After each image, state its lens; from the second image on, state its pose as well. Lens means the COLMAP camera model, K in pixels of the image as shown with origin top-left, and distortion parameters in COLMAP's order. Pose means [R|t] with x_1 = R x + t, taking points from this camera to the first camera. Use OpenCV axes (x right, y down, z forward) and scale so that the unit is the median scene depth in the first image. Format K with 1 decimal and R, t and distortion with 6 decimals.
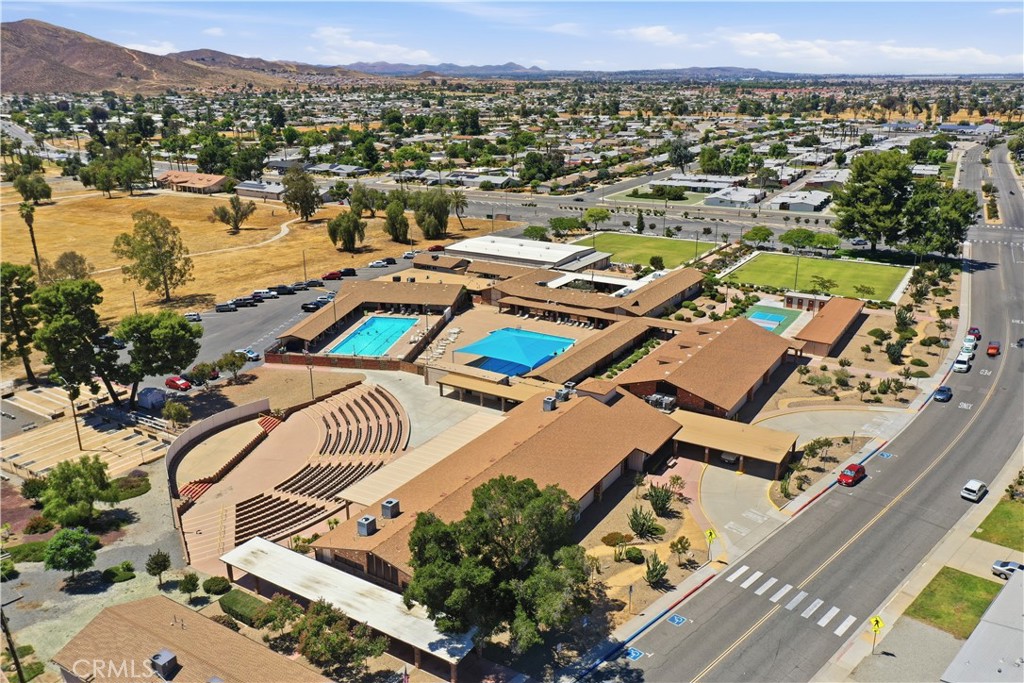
lens RADIAL K [[806.9, 0, 512.0], [0, 806.9, 341.5], [0, 0, 1]] dist [0.007035, 0.010561]
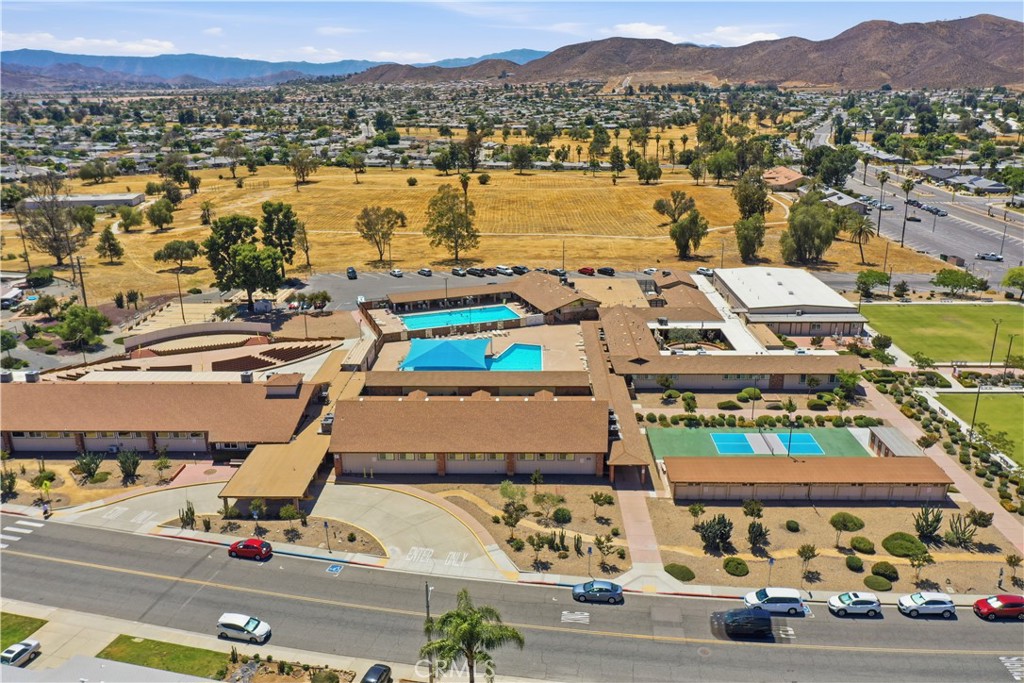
lens RADIAL K [[806.9, 0, 512.0], [0, 806.9, 341.5], [0, 0, 1]] dist [0.007035, 0.010561]
pose [[0.512922, 0.267478, -0.815700, 0.911904], [-0.262859, 0.953512, 0.147379, -0.186240], [0.817200, 0.138820, 0.559386, 0.541583]]
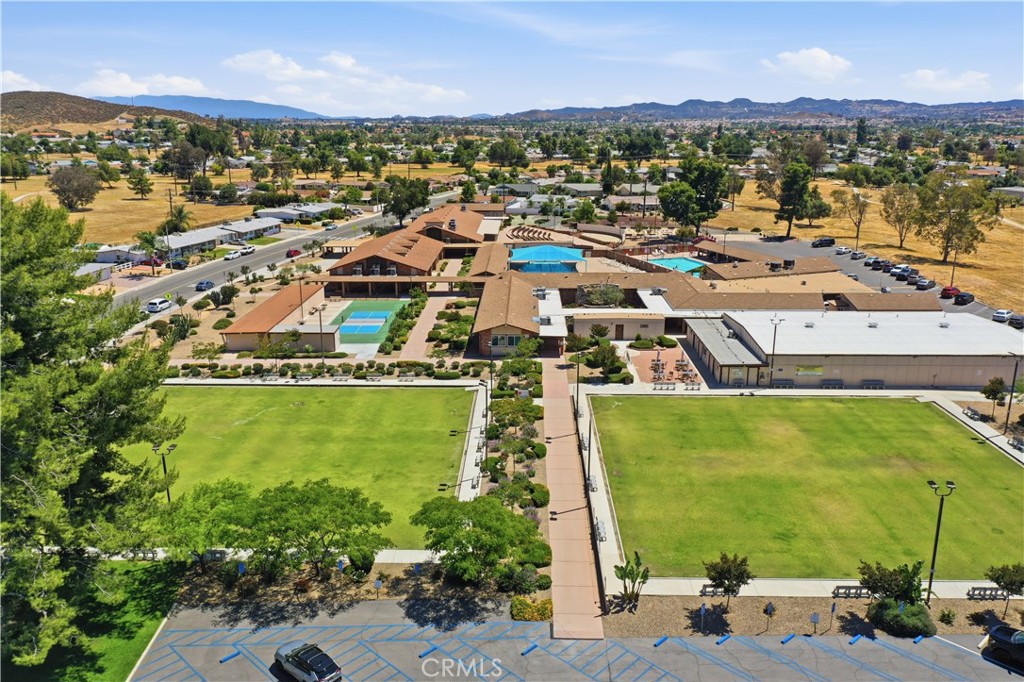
lens RADIAL K [[793.1, 0, 512.0], [0, 793.1, 341.0], [0, 0, 1]] dist [0.029483, -0.000460]
pose [[-0.855527, 0.145726, -0.496828, 0.714293], [-0.154433, 0.844074, 0.513507, -0.528130], [0.494191, 0.516046, -0.699623, 2.011531]]
